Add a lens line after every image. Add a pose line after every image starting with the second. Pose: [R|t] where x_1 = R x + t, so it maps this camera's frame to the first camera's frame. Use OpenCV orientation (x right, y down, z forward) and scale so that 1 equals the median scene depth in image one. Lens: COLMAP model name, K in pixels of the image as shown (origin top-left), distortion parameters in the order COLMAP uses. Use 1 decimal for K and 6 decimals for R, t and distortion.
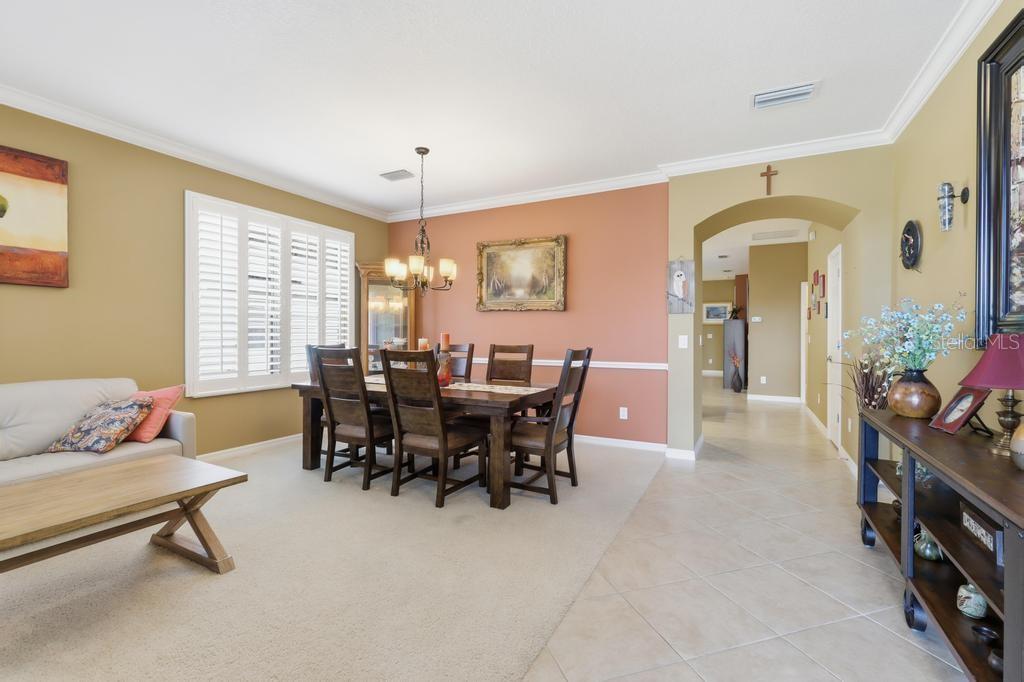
lens RADIAL K [[454.2, 0, 510.7], [0, 454.2, 335.8], [0, 0, 1]] dist [-0.006561, 0.001789]
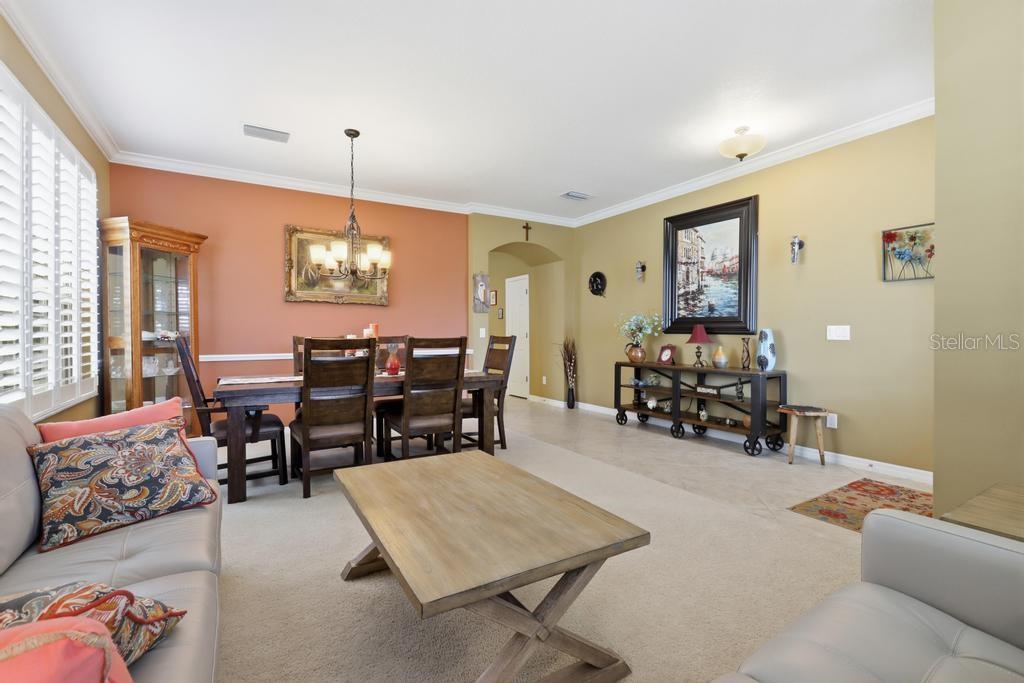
lens RADIAL K [[454.2, 0, 513.9], [0, 454.2, 339.9], [0, 0, 1]] dist [-0.006561, 0.001789]
pose [[0.508489, -0.014657, 0.860944, -0.763123], [0.007971, 0.999892, 0.012315, 0.017572], [-0.861032, 0.000600, 0.508551, 0.200678]]
